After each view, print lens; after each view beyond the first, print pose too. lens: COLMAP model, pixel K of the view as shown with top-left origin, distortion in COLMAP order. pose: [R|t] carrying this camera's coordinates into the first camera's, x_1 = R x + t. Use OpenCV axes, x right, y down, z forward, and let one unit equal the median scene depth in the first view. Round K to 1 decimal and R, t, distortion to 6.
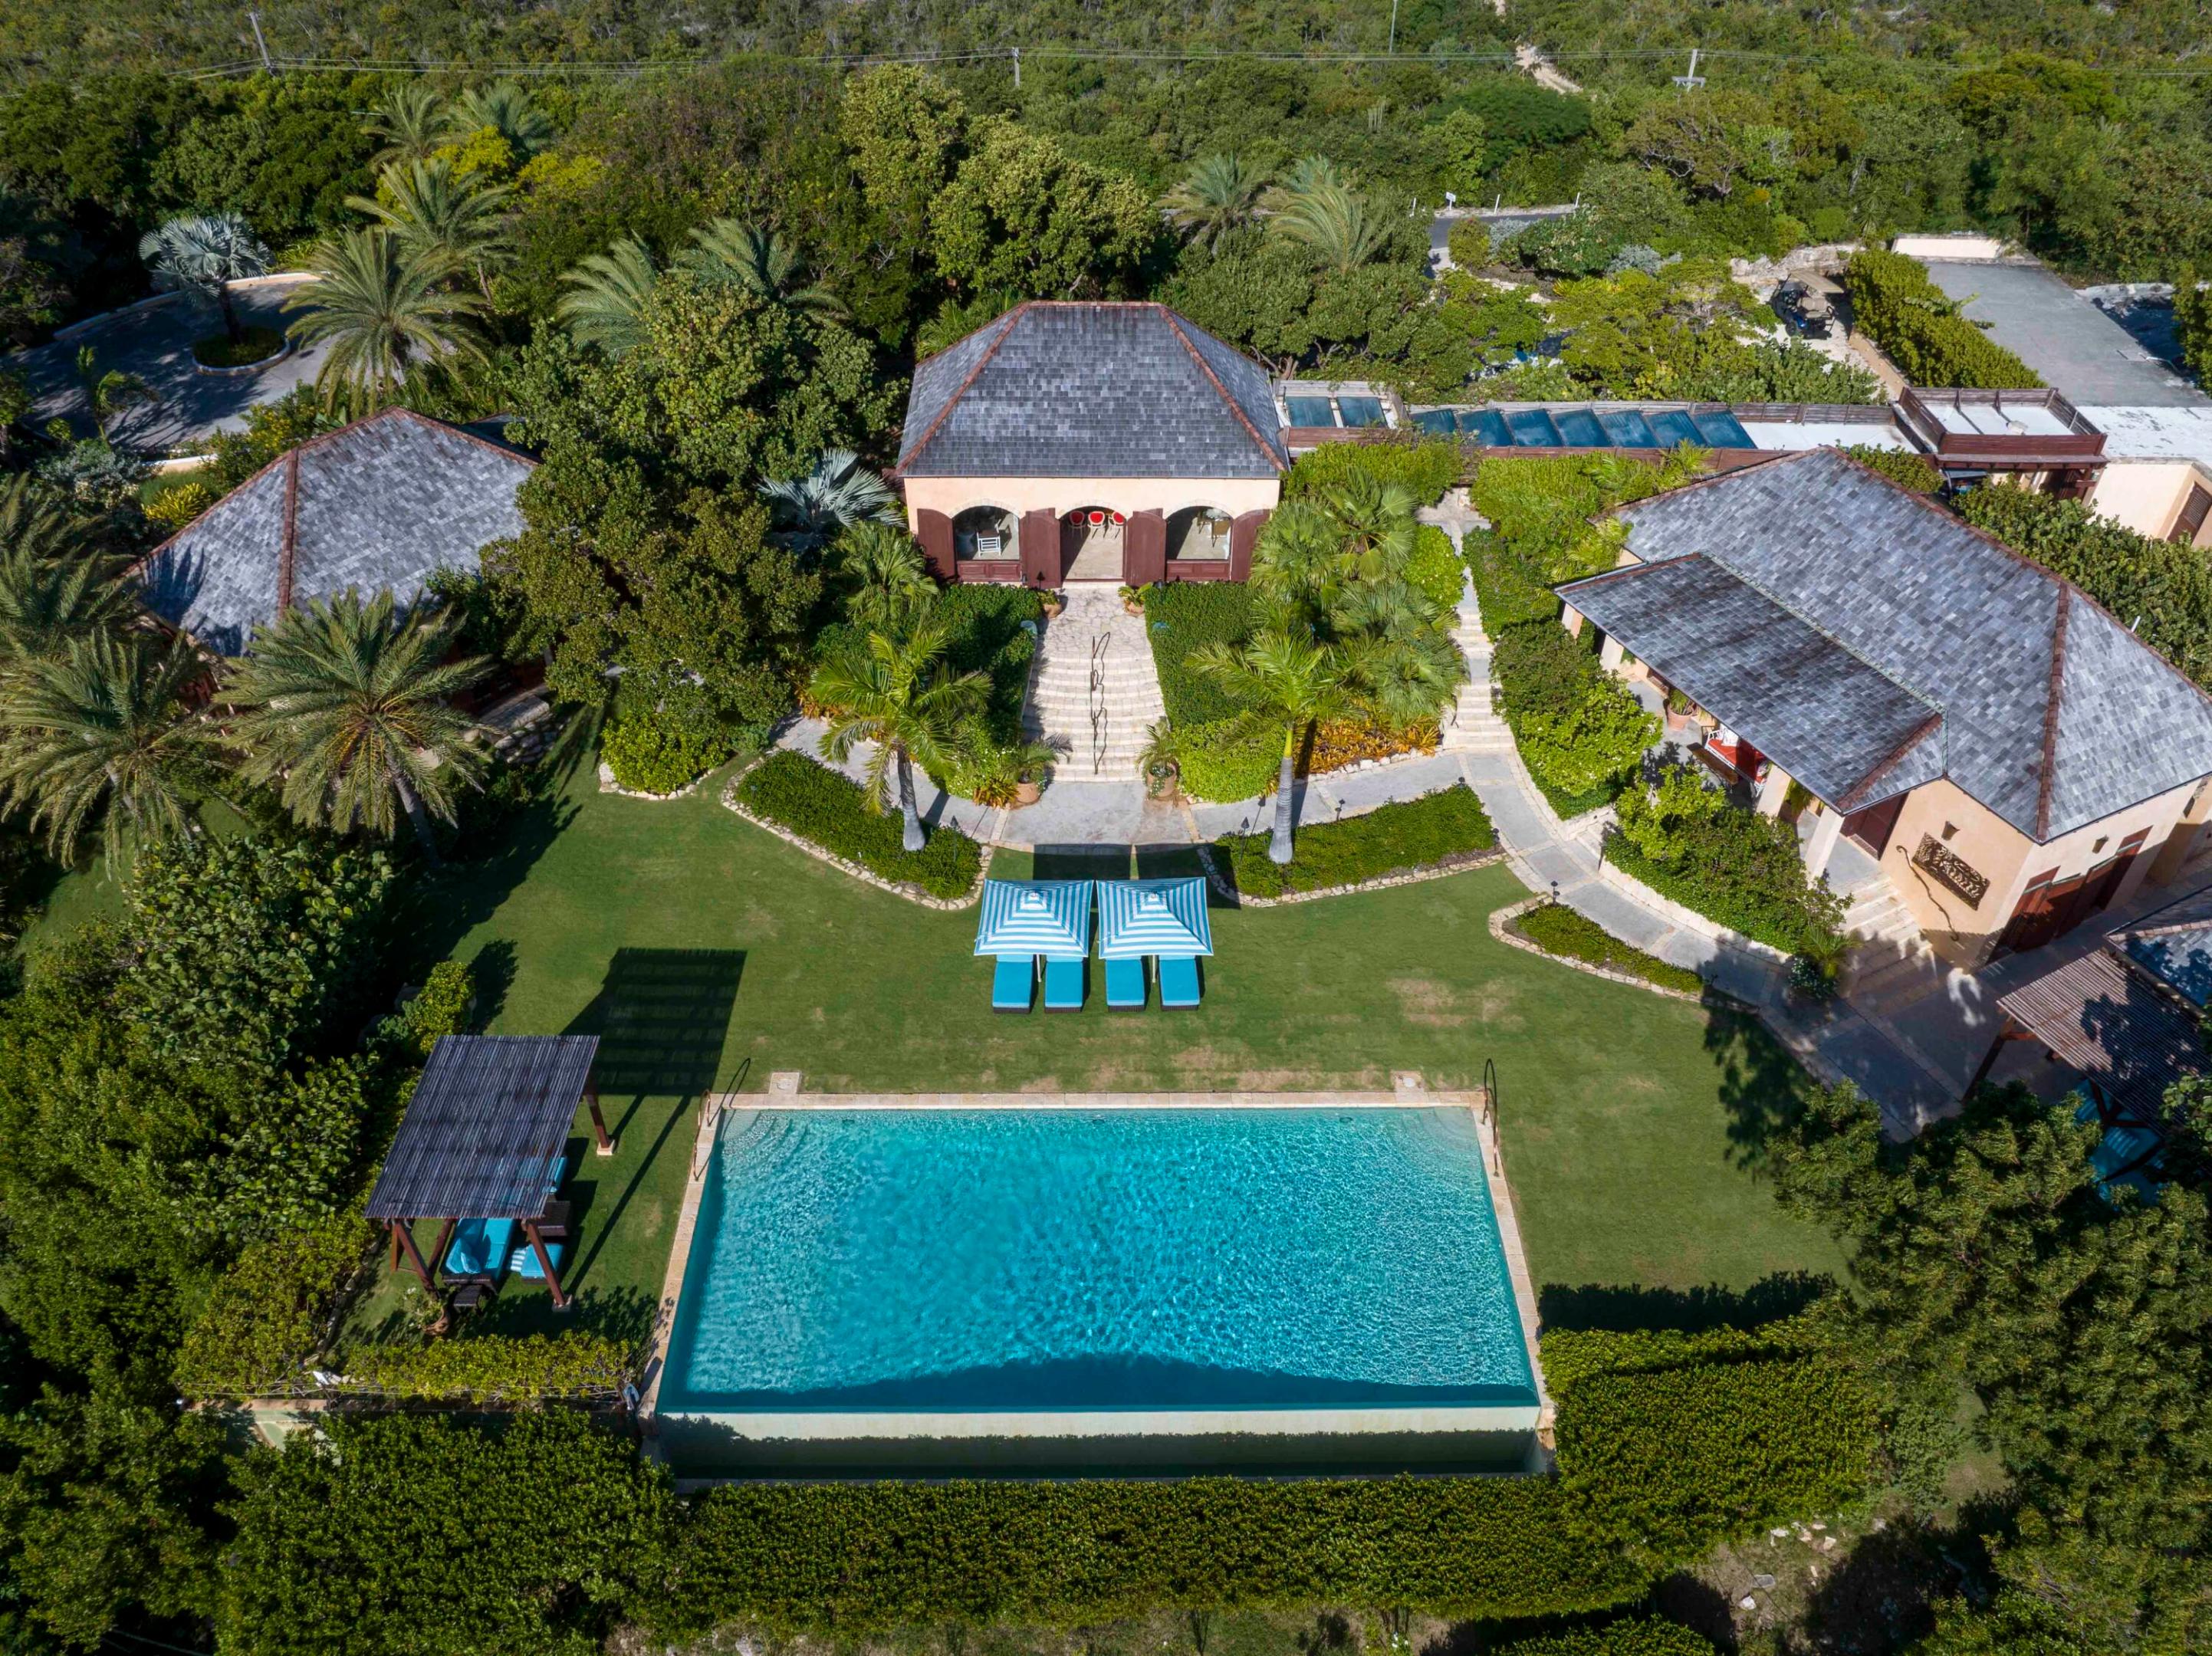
lens RADIAL K [[1551.4, 0, 1106.0], [0, 1551.4, 828.0], [0, 0, 1]] dist [-0.042049, 0.020117]
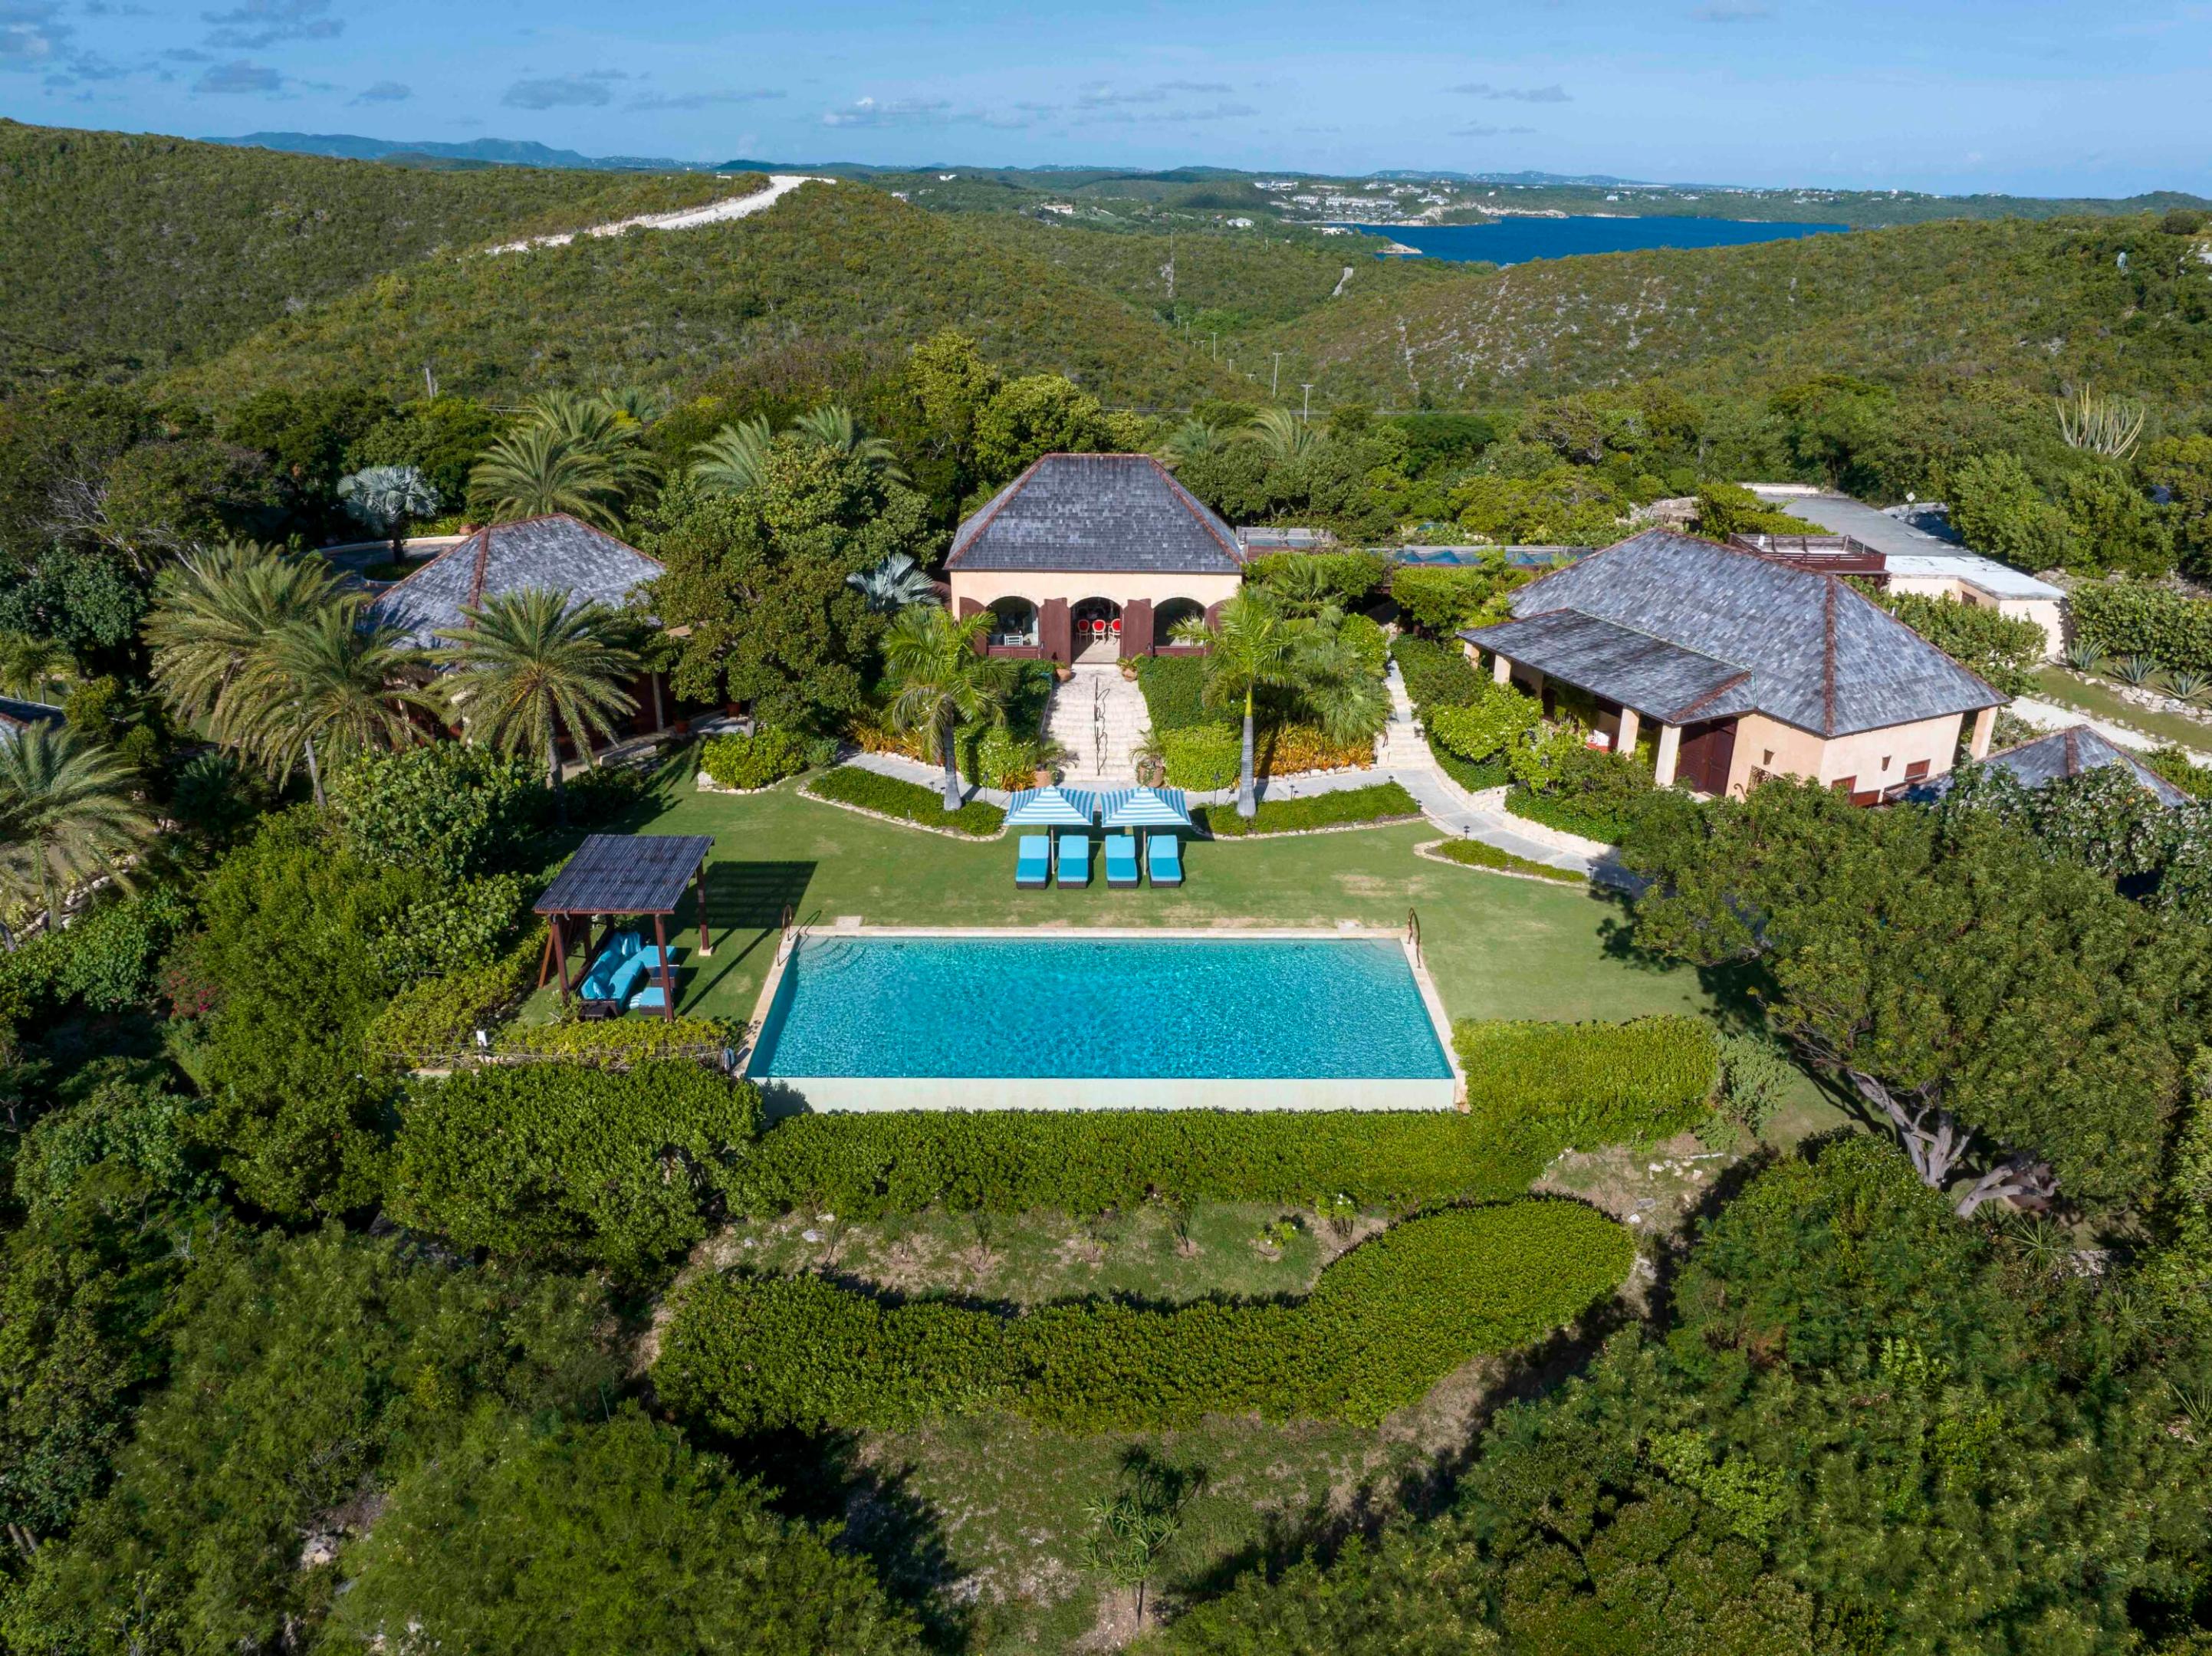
lens RADIAL K [[1542.1, 0, 1106.0], [0, 1542.1, 828.0], [0, 0, 1]] dist [0.001551, -0.069201]
pose [[0.999994, 0.003248, 0.001470, -0.002241], [-0.002650, 0.953043, -0.302824, 0.415814], [-0.002385, 0.302818, 0.953045, -0.185742]]
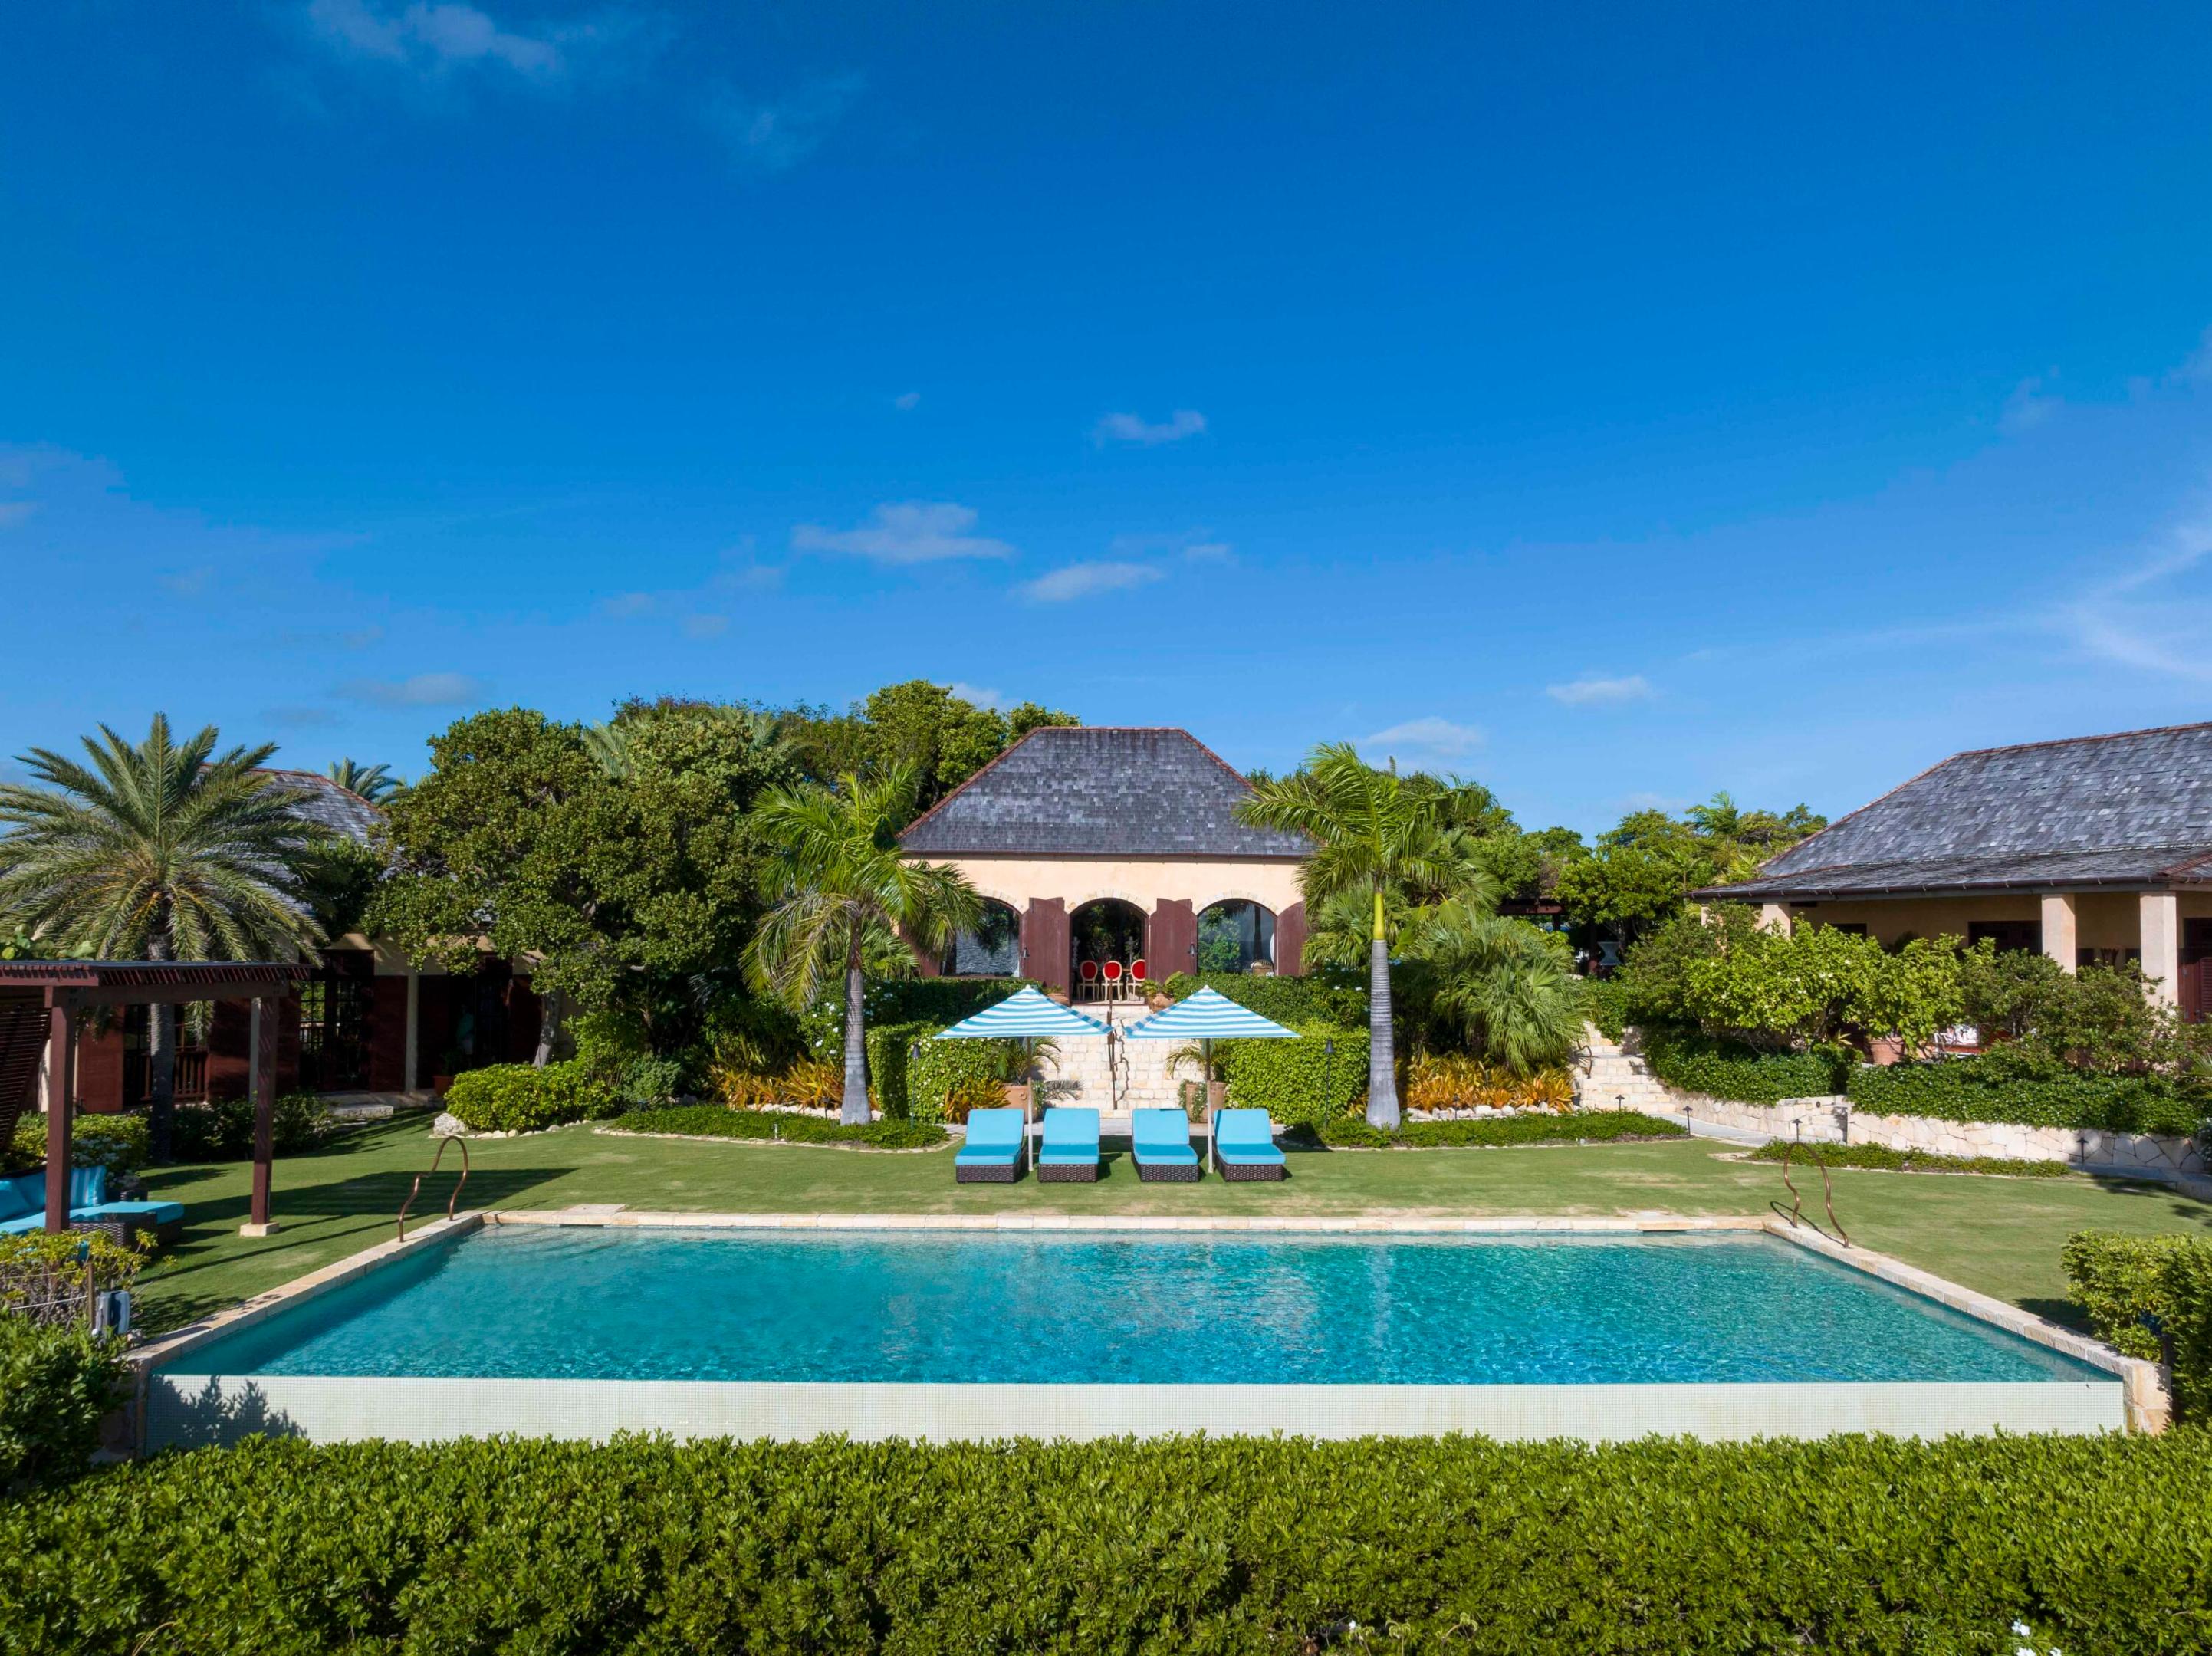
lens RADIAL K [[1581.7, 0, 1103.3], [0, 1581.7, 898.5], [0, 0, 1]] dist [-0.046842, 0.050883]
pose [[0.999995, -0.000569, -0.003115, -0.010392], [-0.001693, 0.735287, -0.677753, 0.431029], [0.002676, 0.677755, 0.735283, 0.421493]]
